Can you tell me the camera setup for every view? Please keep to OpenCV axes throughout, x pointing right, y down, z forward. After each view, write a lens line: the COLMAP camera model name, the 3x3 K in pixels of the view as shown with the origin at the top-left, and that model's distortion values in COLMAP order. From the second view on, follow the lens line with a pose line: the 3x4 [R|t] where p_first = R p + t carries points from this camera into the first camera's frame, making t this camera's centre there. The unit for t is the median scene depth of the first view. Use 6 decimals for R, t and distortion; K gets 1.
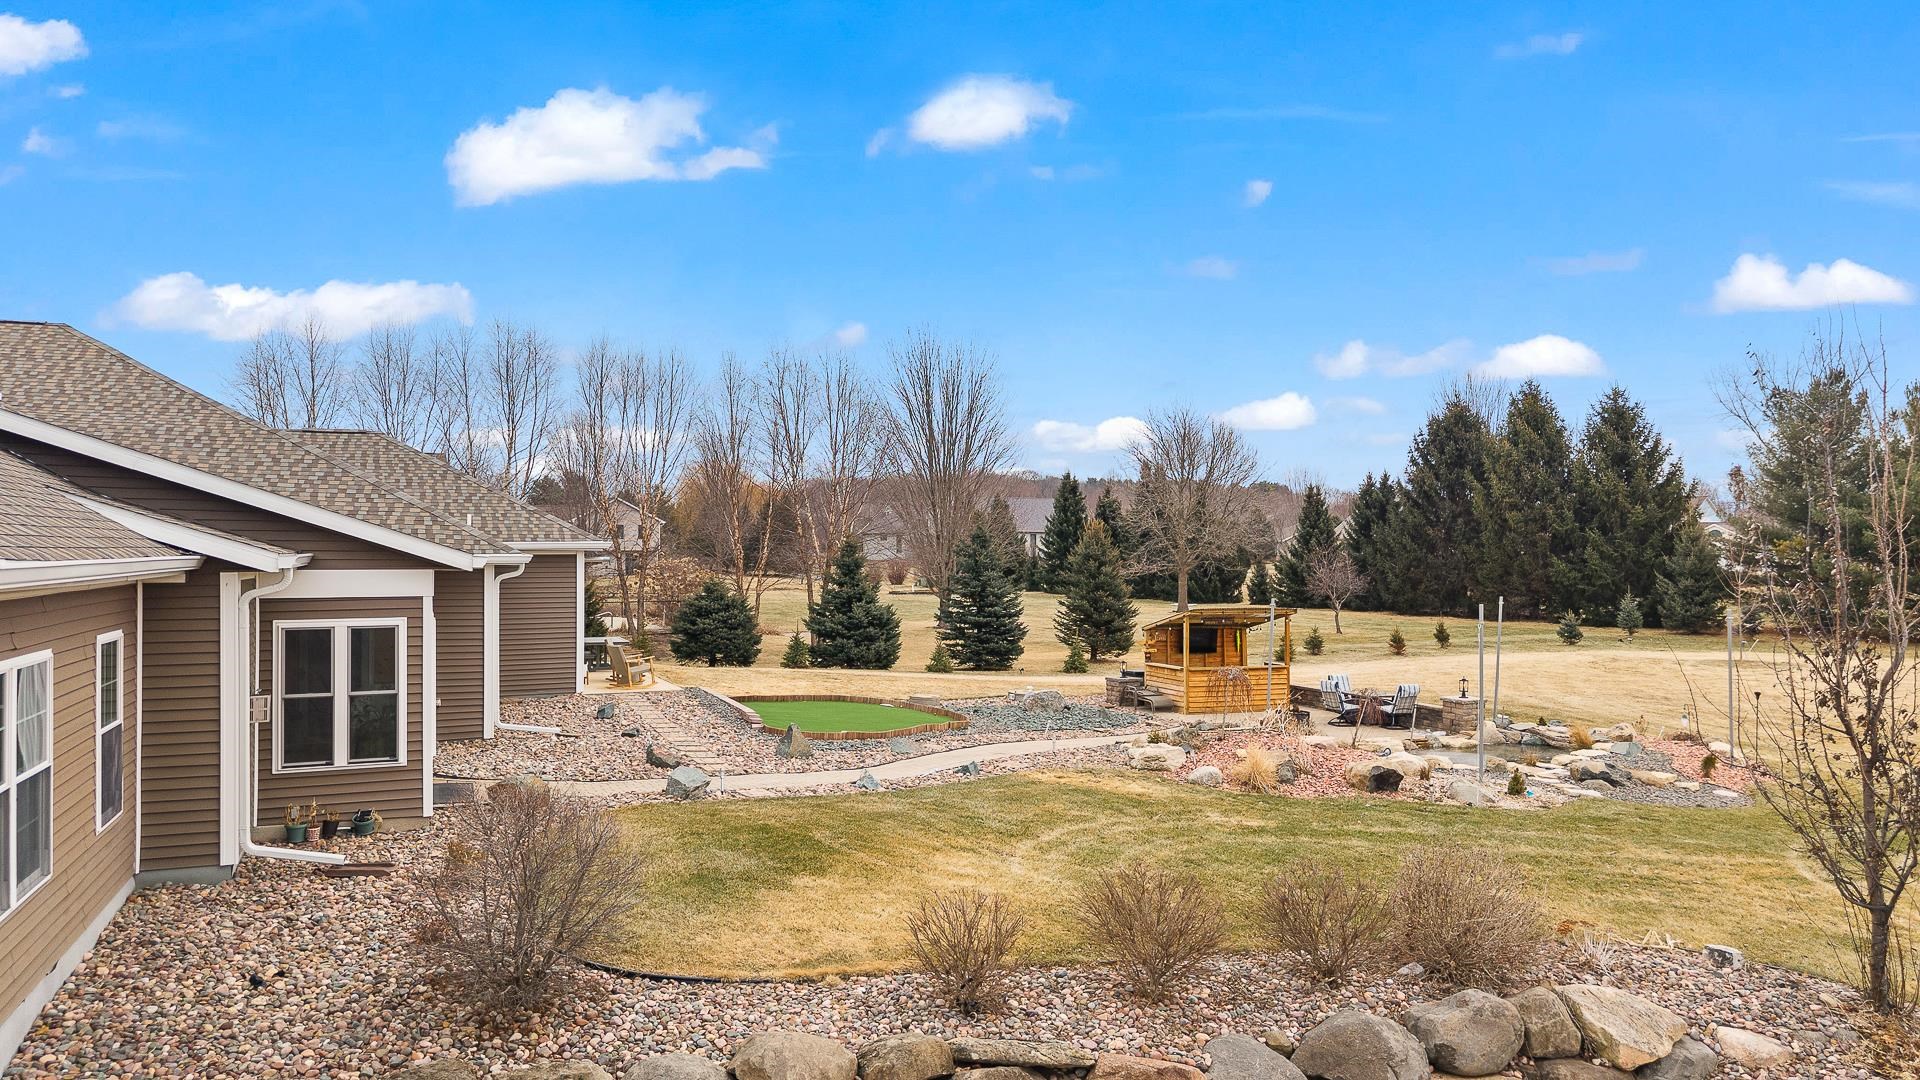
lens RADIAL K [[1304.6, 0, 981.2], [0, 1304.6, 536.0], [0, 0, 1]] dist [0.008705, -0.002342]
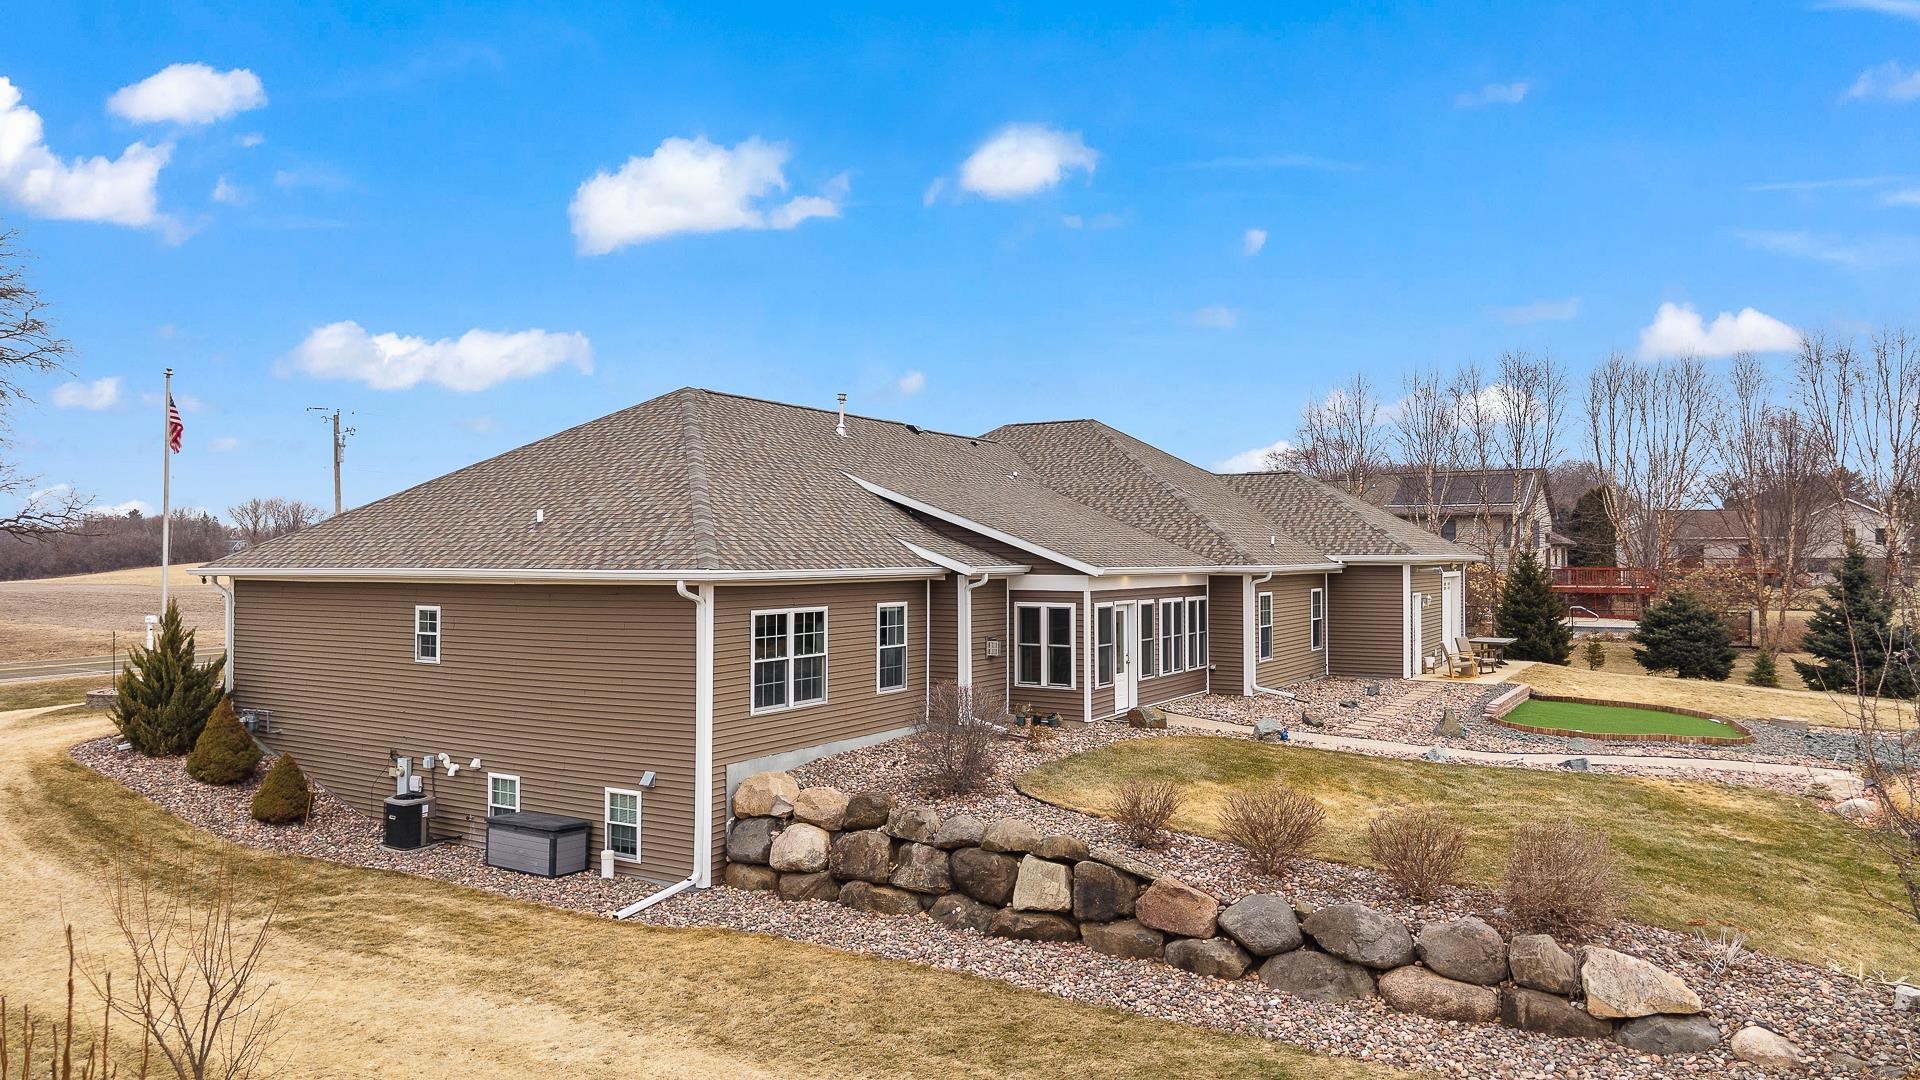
lens RADIAL K [[1331.5, 0, 960.0], [0, 1331.5, 540.0], [0, 0, 1]] dist [0.004656, -0.005188]
pose [[0.579021, -0.004556, -0.815300, 0.535360], [0.004202, 0.999988, -0.002604, -0.009649], [0.815302, -0.001918, 0.579033, -0.076336]]
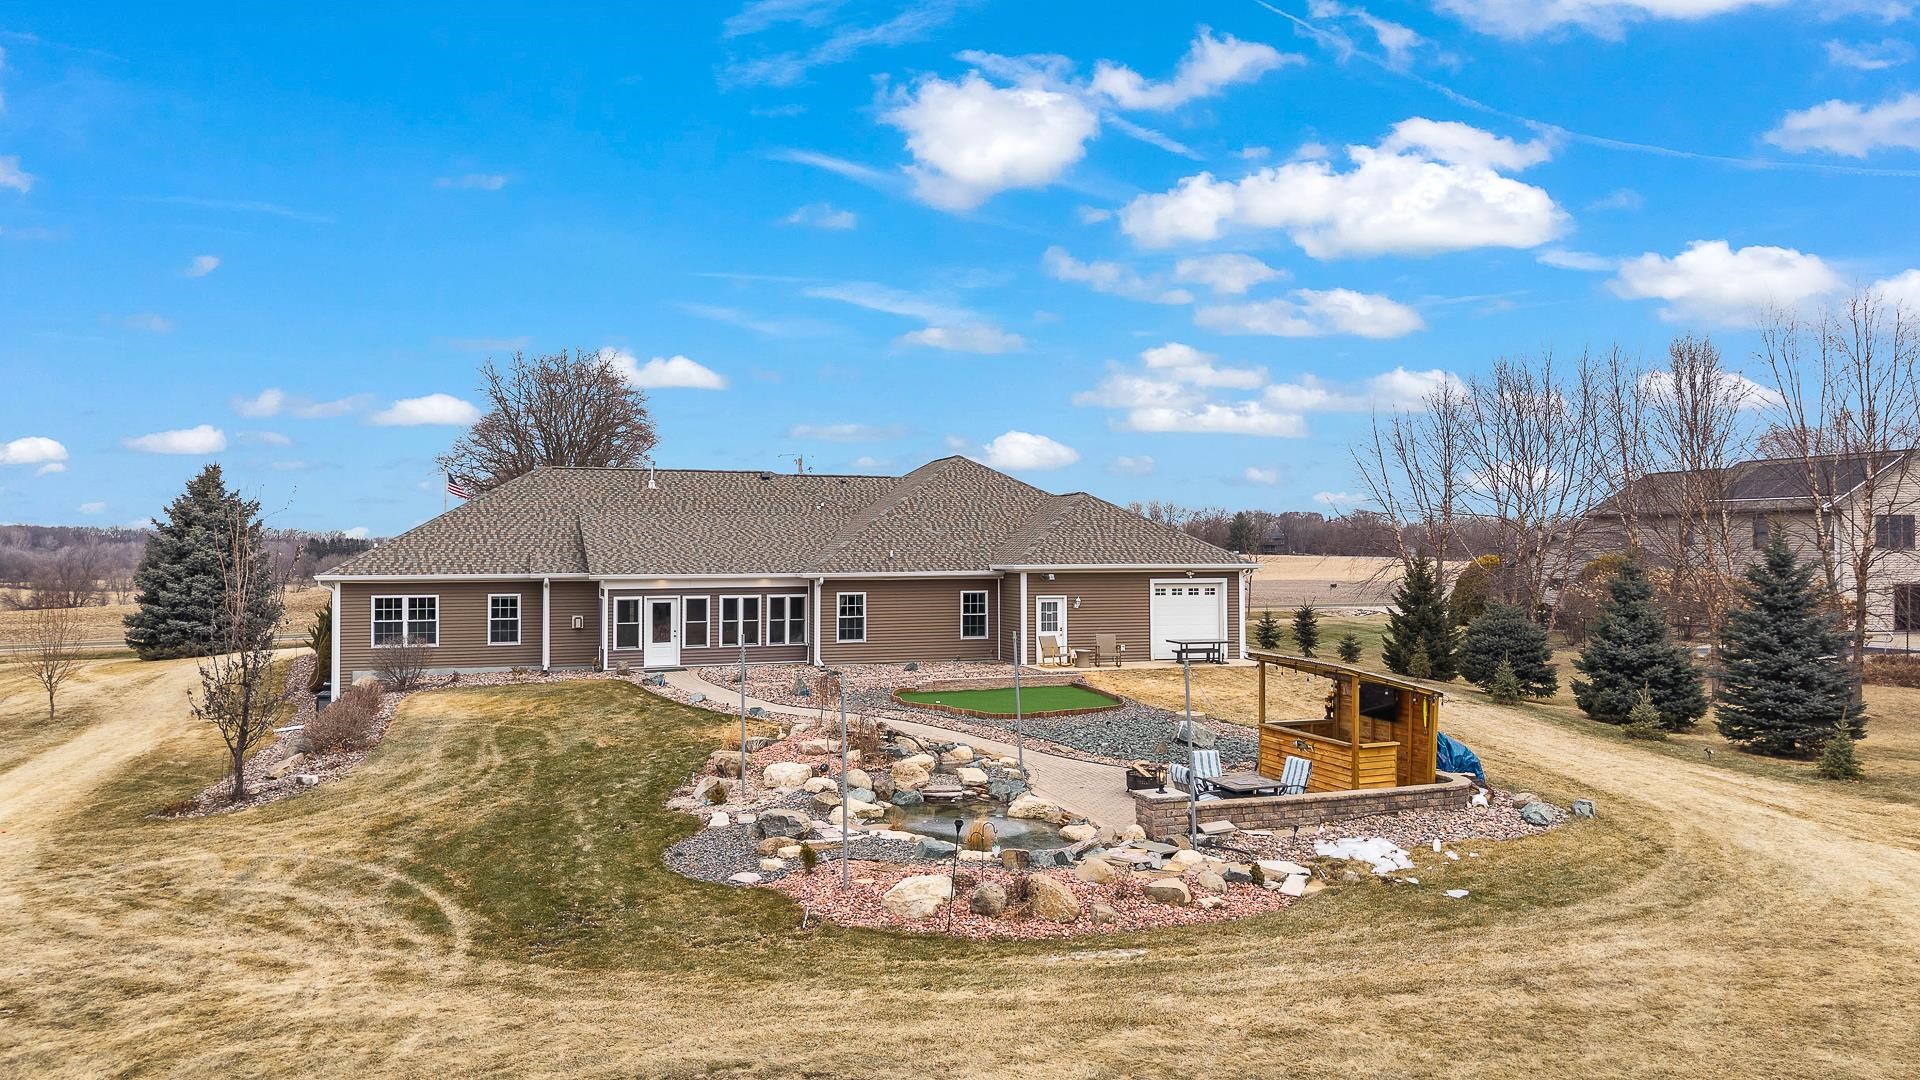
lens RADIAL K [[1304.6, 0, 981.2], [0, 1304.6, 536.0], [0, 0, 1]] dist [0.008705, -0.002342]
pose [[-0.069310, -0.006826, -0.997572, 1.371687], [0.012134, 0.999897, -0.007685, -0.021207], [0.997521, -0.012637, -0.069220, 1.200818]]
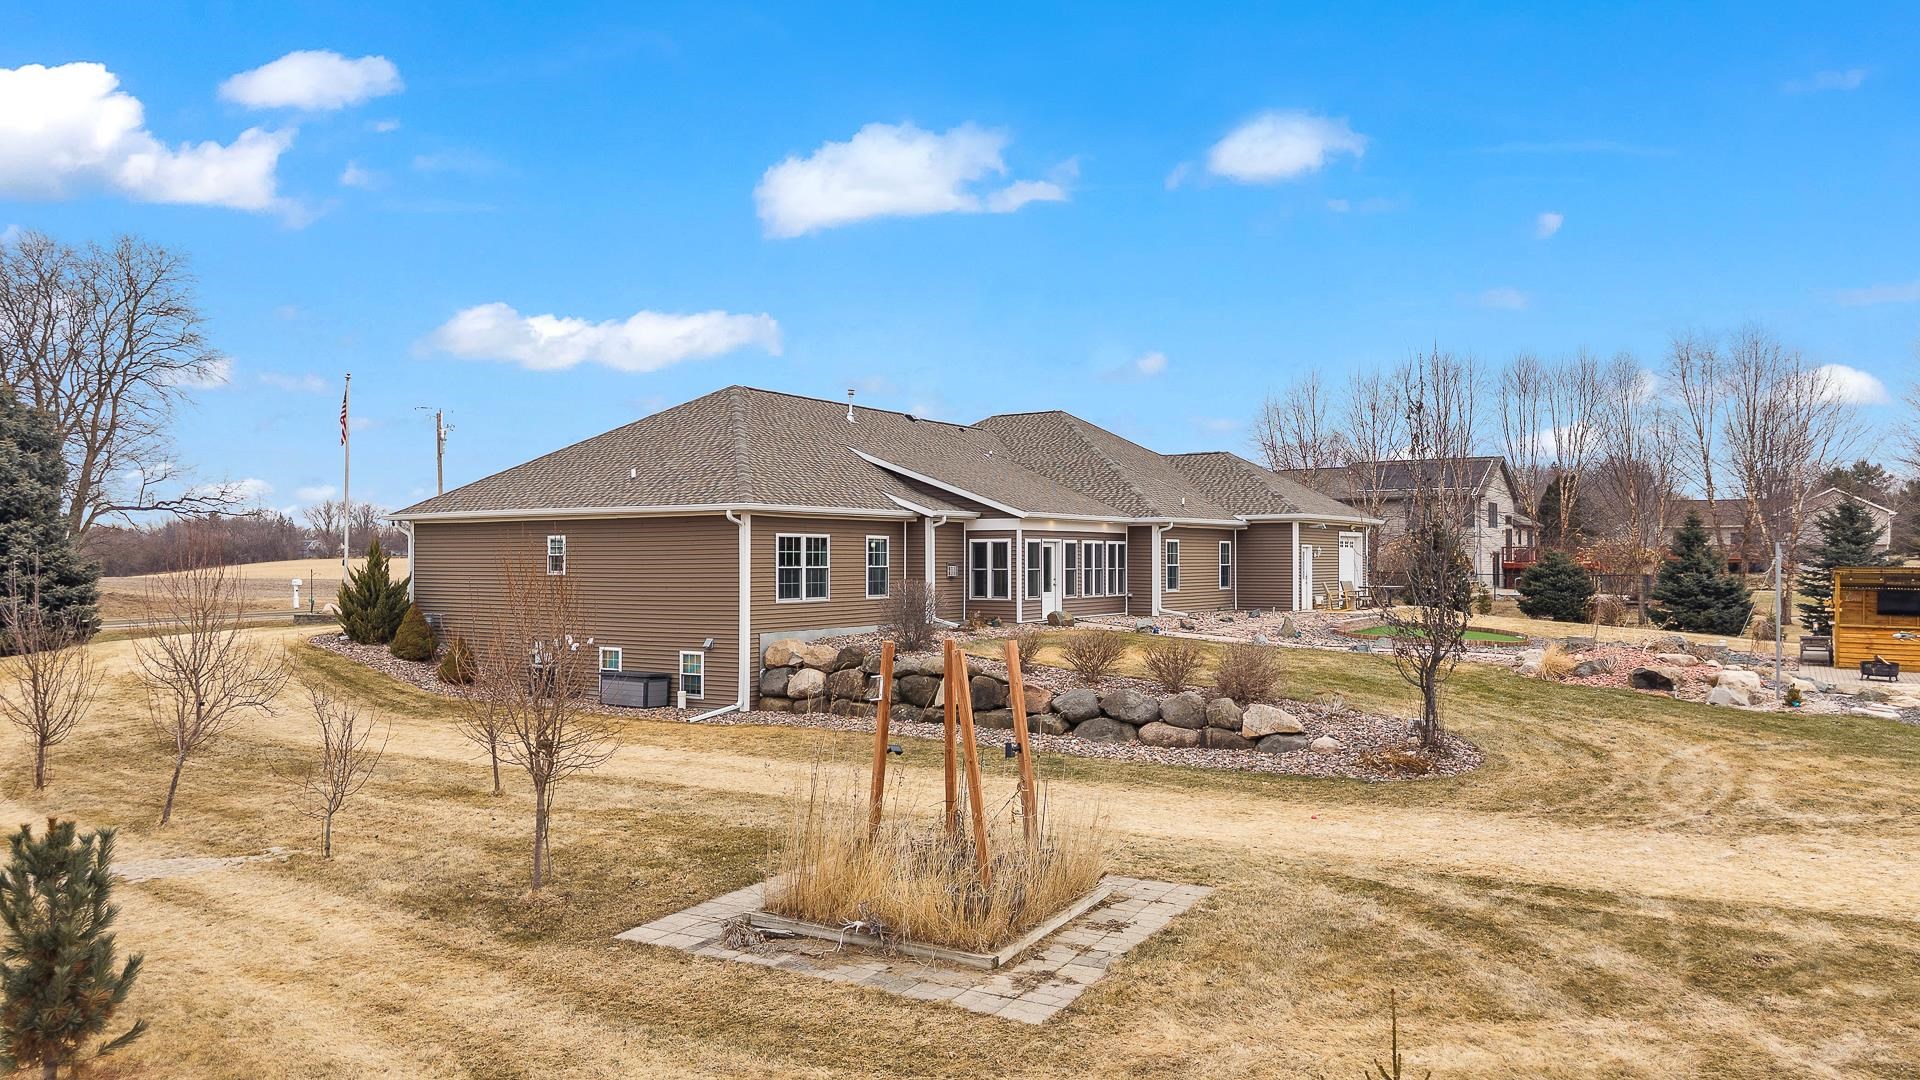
lens RADIAL K [[1340.0, 0, 959.2], [0, 1340.0, 568.8], [0, 0, 1]] dist [0.061403, -0.139979]
pose [[0.544761, 0.009833, -0.838534, 0.936623], [0.005599, 0.999866, 0.015362, 0.048120], [0.838573, -0.013063, 0.544633, -0.245269]]
